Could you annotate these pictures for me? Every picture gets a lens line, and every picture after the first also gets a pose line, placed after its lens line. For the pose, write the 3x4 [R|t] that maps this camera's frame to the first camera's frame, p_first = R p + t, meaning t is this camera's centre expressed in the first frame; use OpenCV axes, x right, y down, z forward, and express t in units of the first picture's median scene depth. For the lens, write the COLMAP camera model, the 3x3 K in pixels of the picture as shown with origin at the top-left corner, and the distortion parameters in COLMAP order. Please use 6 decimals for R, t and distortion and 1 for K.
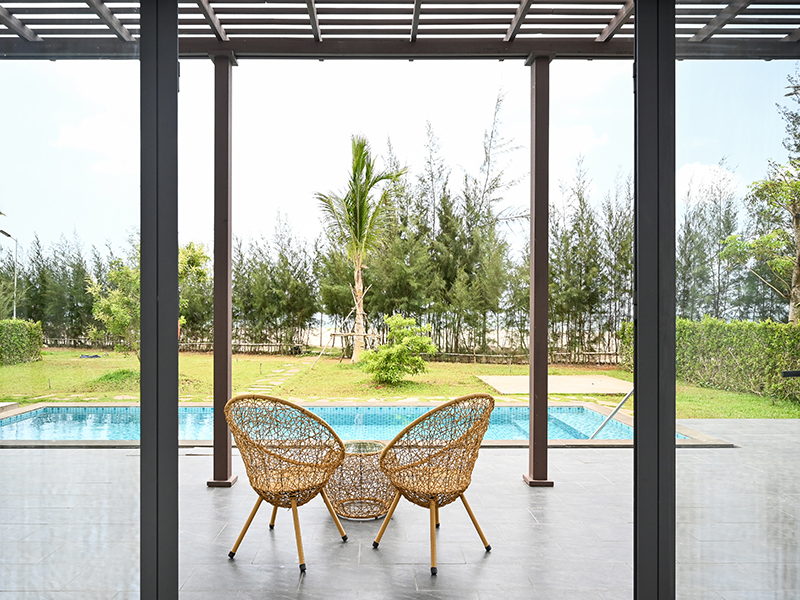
lens RADIAL K [[558.2, 0, 399.3], [0, 558.2, 294.3], [0, 0, 1]] dist [0.000838, 0.002328]
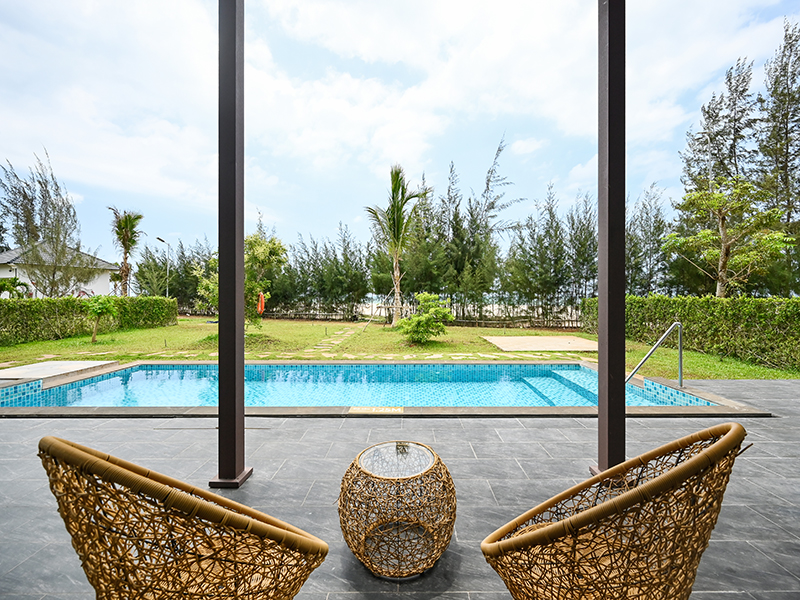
lens RADIAL K [[325.1, 0, 406.6], [0, 325.1, 295.3], [0, 0, 1]] dist [0.000531, -0.000318]
pose [[0.999034, -0.002299, -0.043876, -0.010418], [0.003684, 0.999496, 0.031519, 0.014684], [0.043782, -0.031650, 0.998540, 0.156653]]
